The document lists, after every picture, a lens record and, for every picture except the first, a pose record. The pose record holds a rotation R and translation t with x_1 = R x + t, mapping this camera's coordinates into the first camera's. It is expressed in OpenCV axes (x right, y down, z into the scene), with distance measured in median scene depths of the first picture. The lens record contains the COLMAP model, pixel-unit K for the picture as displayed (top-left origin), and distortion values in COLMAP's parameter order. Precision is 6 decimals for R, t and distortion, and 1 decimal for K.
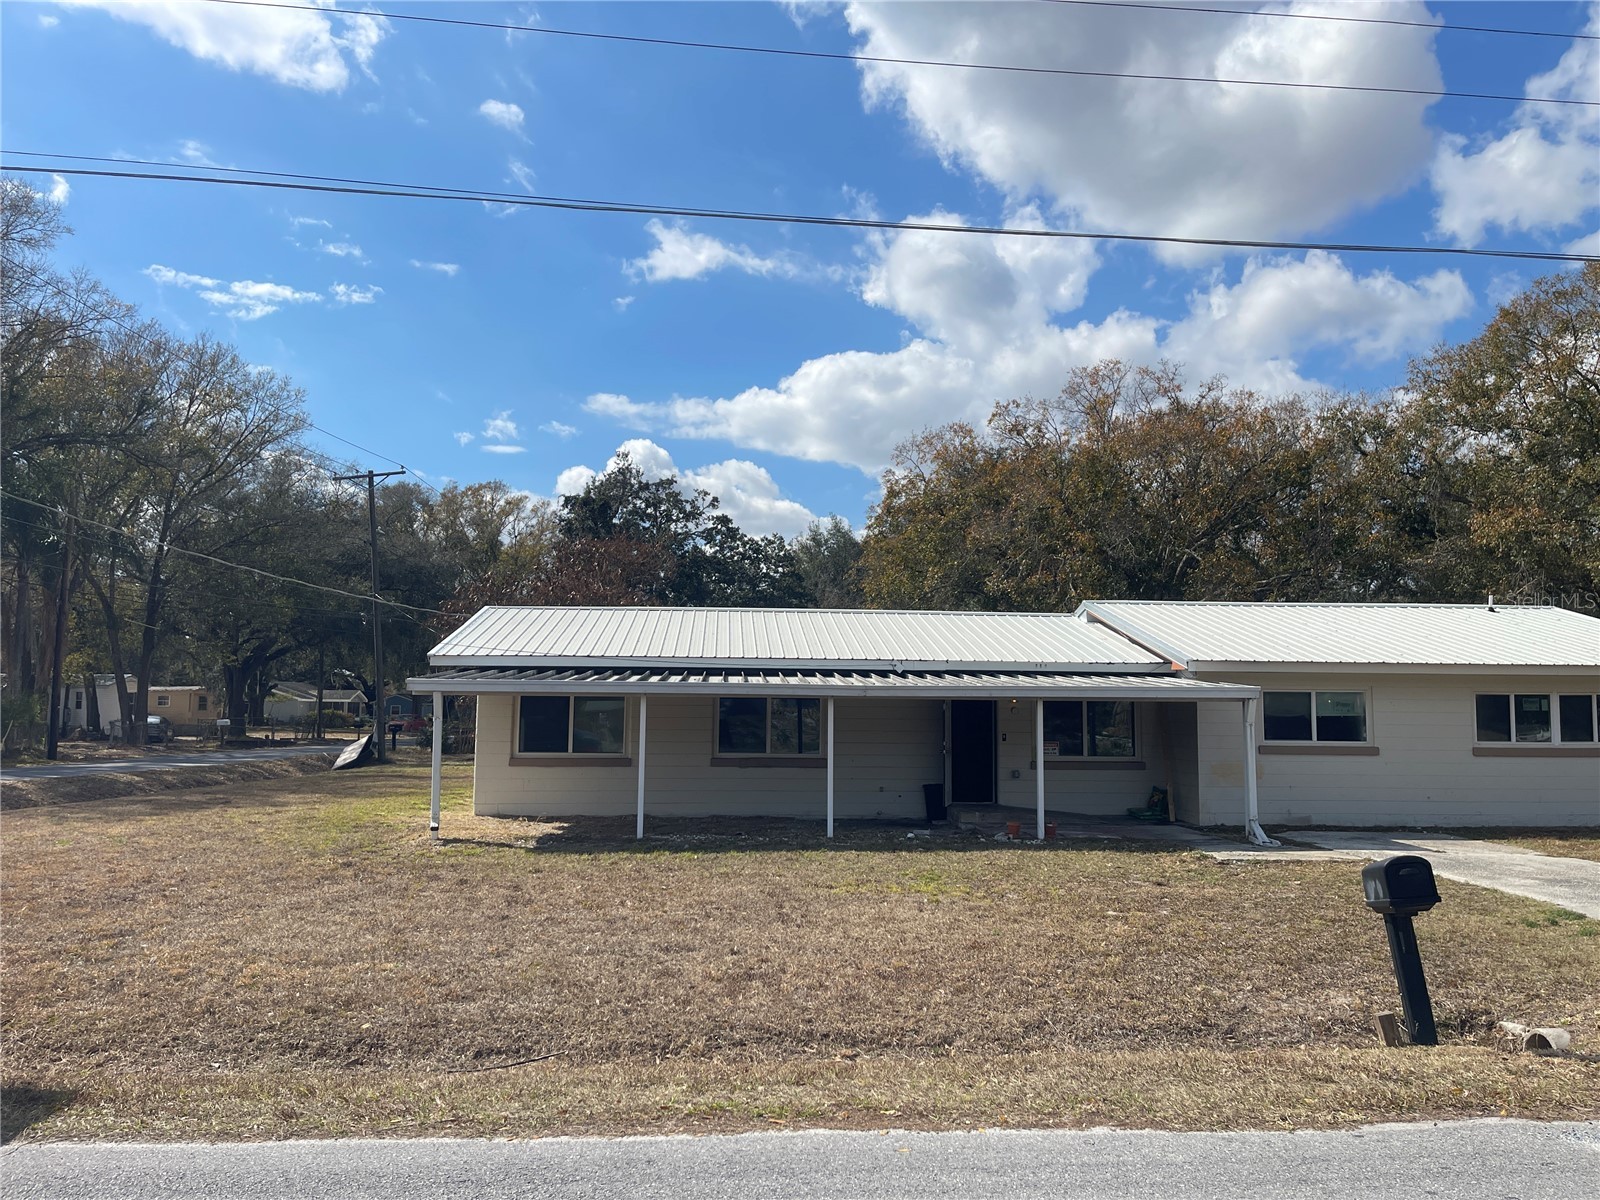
lens RADIAL K [[1229.4, 0, 810.5], [0, 1229.4, 615.8], [0, 0, 1]] dist [0.065880, -0.075437]
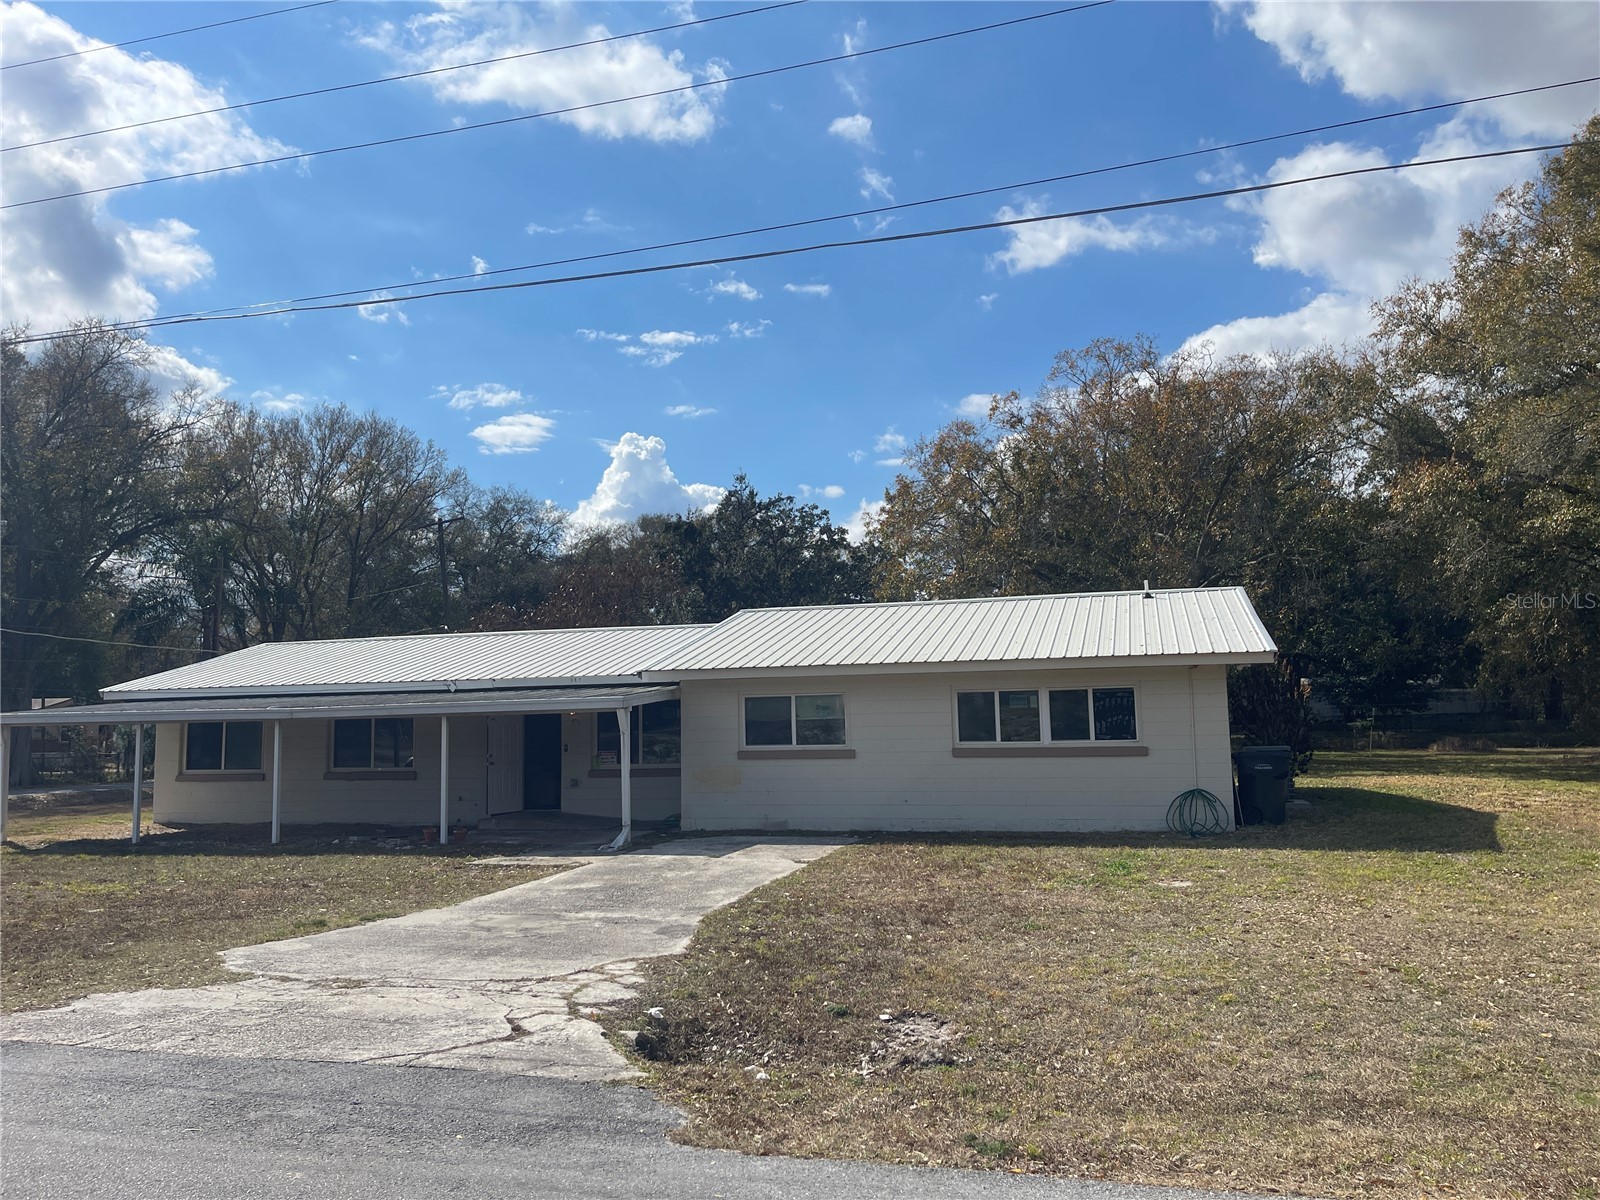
lens RADIAL K [[1229.4, 0, 803.0], [0, 1229.4, 701.3], [0, 0, 1]] dist [0.065880, -0.075437]
pose [[0.940559, -0.032086, -0.338112, 0.601569], [0.054156, 0.996959, 0.056042, 0.008818], [0.335285, -0.071021, 0.939436, 0.068120]]
